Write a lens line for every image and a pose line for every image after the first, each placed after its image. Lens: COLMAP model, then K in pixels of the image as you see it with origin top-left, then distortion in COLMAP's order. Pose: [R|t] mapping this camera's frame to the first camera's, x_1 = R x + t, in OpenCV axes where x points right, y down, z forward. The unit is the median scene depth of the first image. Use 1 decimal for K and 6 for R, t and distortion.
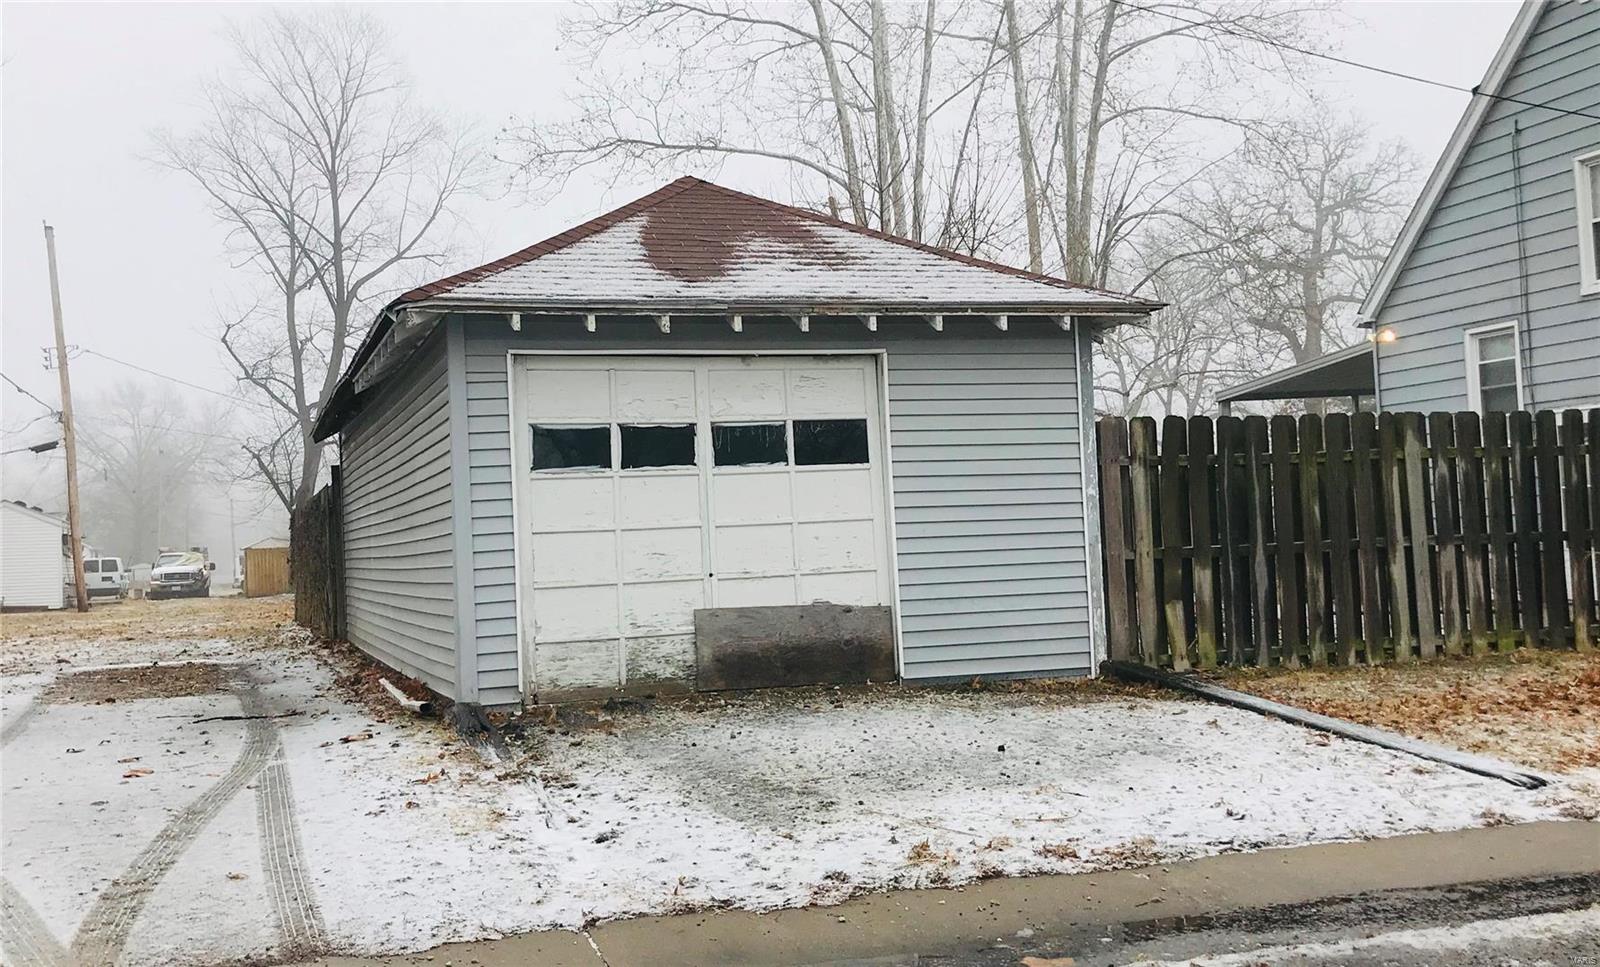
lens RADIAL K [[1790.9, 0, 800.2], [0, 1790.9, 455.3], [0, 0, 1]] dist [0.001203, -0.006249]
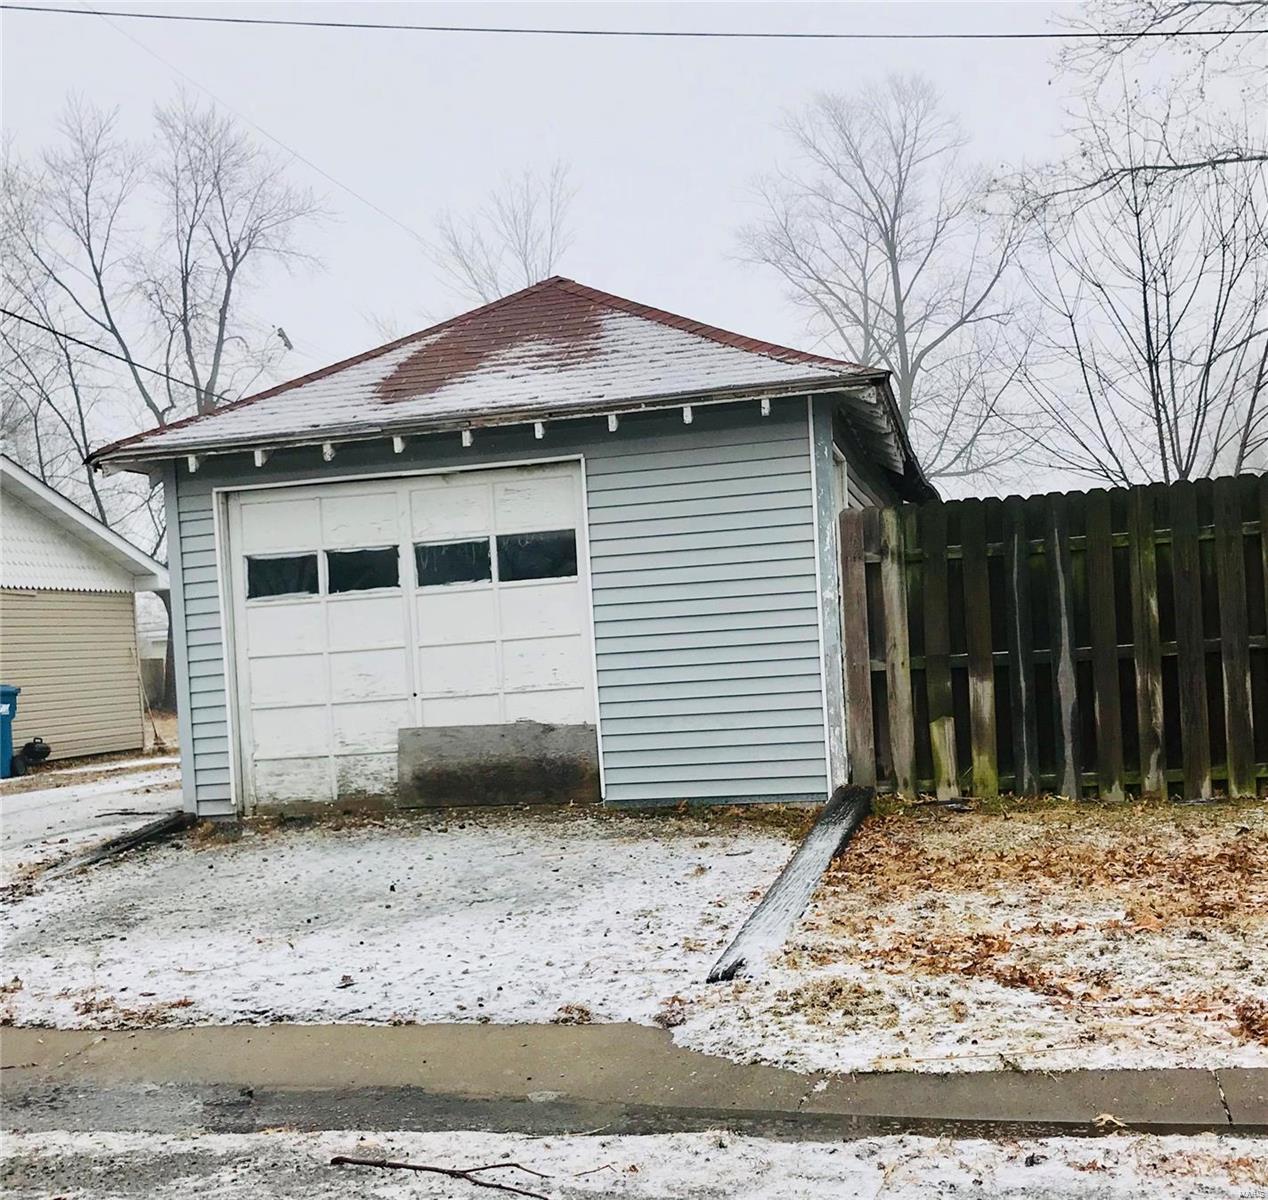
lens RADIAL K [[1773.5, 0, 634.4], [0, 1773.5, 689.2], [0, 0, 1]] dist [0.049882, -0.065739]
pose [[0.825038, 0.000258, -0.565077, 0.605378], [0.058927, 0.994509, 0.086489, -0.015459], [0.561997, -0.104655, 0.820492, 0.237435]]
